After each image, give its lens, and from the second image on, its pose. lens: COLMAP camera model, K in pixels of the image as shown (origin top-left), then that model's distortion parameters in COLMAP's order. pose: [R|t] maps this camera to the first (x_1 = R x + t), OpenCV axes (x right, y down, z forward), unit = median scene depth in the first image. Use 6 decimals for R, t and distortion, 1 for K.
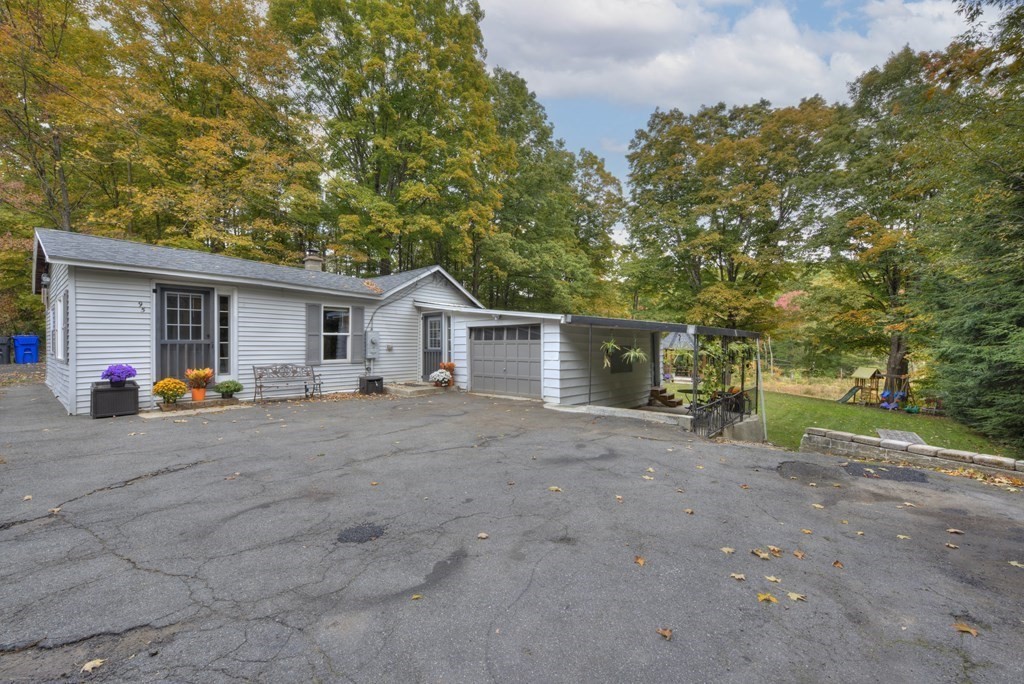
lens RADIAL K [[409.2, 0, 507.7], [0, 409.2, 341.5], [0, 0, 1]] dist [0.007682, -0.002046]
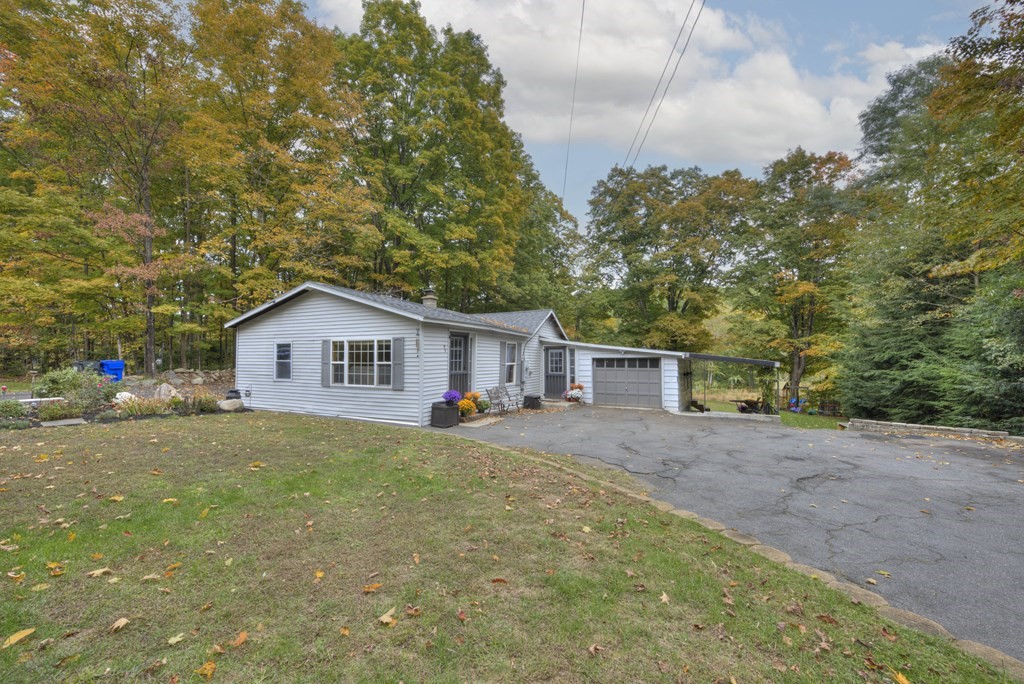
lens RADIAL K [[409.2, 0, 509.9], [0, 409.2, 342.7], [0, 0, 1]] dist [0.007682, -0.002046]
pose [[0.977748, 0.009251, 0.209578, -0.595093], [-0.002290, 0.999438, -0.033433, -0.036001], [-0.209770, 0.032209, 0.977220, -0.257983]]
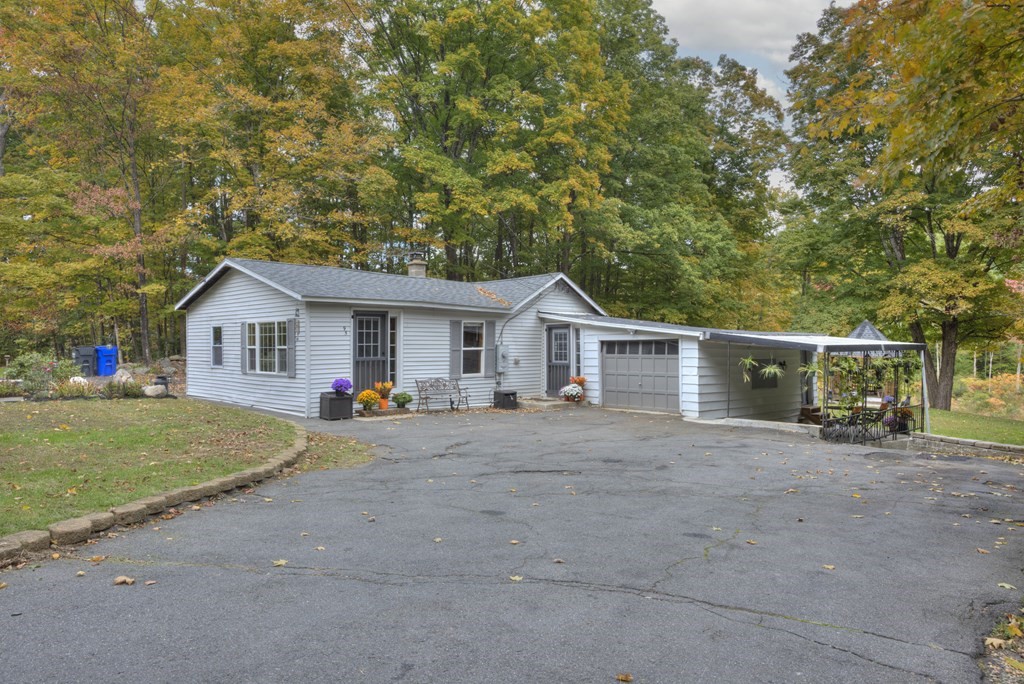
lens RADIAL K [[676.4, 0, 511.5], [0, 676.4, 336.8], [0, 0, 1]] dist [-0.005368, 0.003726]
pose [[0.992707, -0.004146, -0.120478, -0.101326], [0.003548, 0.999980, -0.005182, -0.033146], [0.120497, 0.004716, 0.992702, -0.563972]]
